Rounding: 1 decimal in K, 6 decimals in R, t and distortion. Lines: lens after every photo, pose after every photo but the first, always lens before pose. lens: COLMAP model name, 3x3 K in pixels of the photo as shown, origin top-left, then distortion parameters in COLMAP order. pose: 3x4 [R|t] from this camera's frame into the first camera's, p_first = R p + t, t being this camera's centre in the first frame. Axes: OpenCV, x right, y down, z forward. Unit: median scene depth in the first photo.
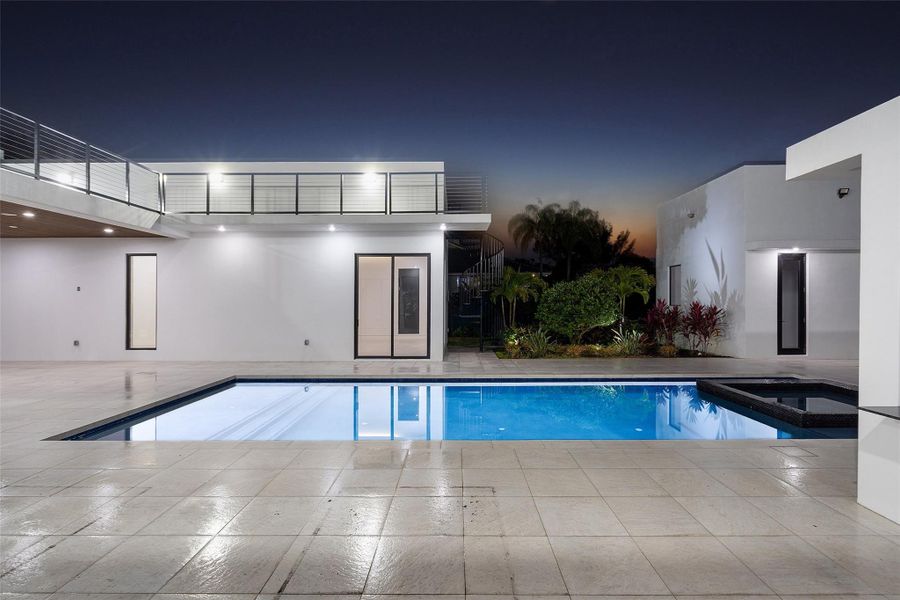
lens RADIAL K [[413.4, 0, 450.0], [0, 413.4, 300.0], [0, 0, 1]] dist [-0.000022, 0.000159]
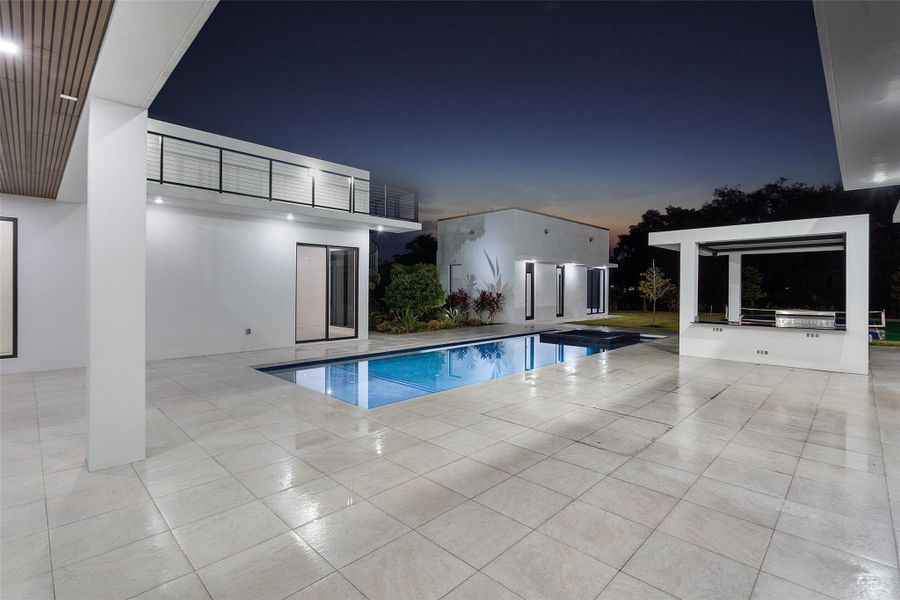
lens RADIAL K [[413.2, 0, 451.1], [0, 413.2, 289.2], [0, 0, 1]] dist [-0.013744, -0.000126]
pose [[0.696261, 0.003157, 0.717782, -0.684641], [-0.005750, 0.999983, 0.001179, 0.000929], [-0.717766, -0.004948, 0.696267, 0.003885]]
